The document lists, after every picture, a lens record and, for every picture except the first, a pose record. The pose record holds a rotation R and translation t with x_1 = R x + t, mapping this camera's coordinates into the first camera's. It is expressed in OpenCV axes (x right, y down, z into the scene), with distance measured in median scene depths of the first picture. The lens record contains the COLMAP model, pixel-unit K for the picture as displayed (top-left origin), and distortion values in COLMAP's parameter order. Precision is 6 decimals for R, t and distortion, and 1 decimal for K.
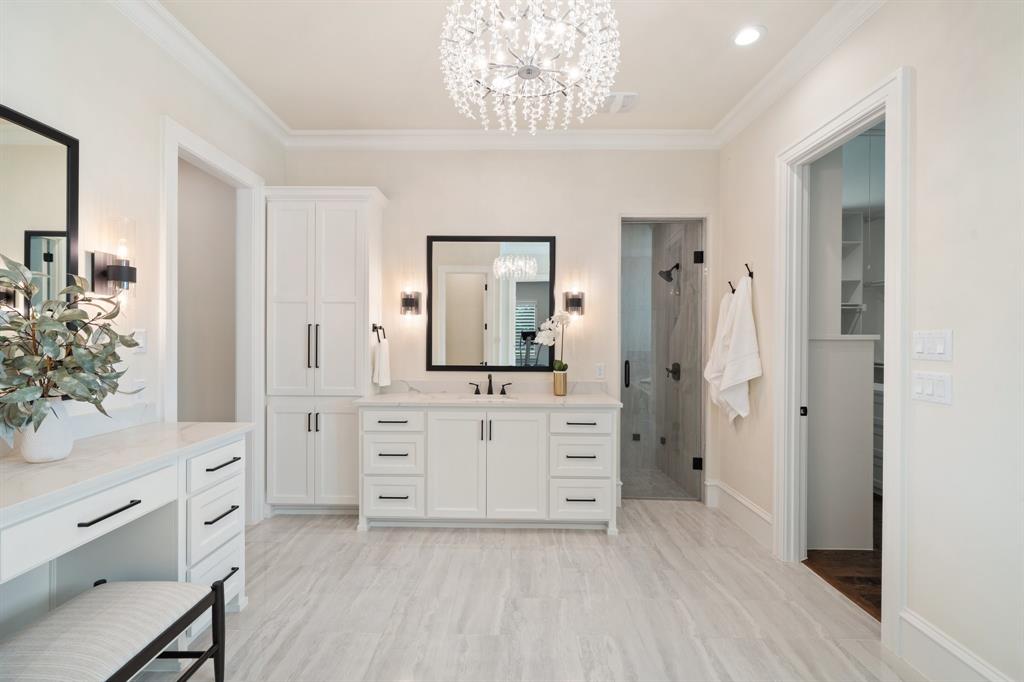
lens RADIAL K [[439.9, 0, 512.0], [0, 439.9, 341.0], [0, 0, 1]] dist [0.000520, 0.000040]
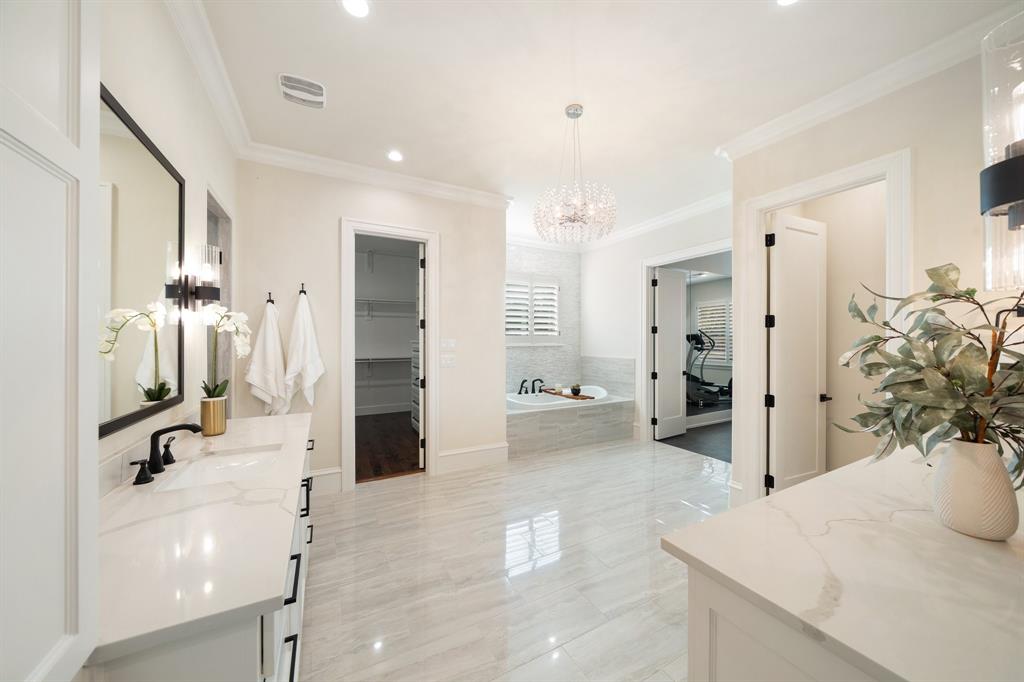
lens RADIAL K [[348.6, 0, 493.2], [0, 348.6, 342.2], [0, 0, 1]] dist [-0.000061, -0.000004]
pose [[-0.441612, -0.002926, 0.897201, -0.876401], [0.005642, 0.999966, 0.006039, -0.019797], [-0.897188, 0.007729, -0.441581, 1.403255]]
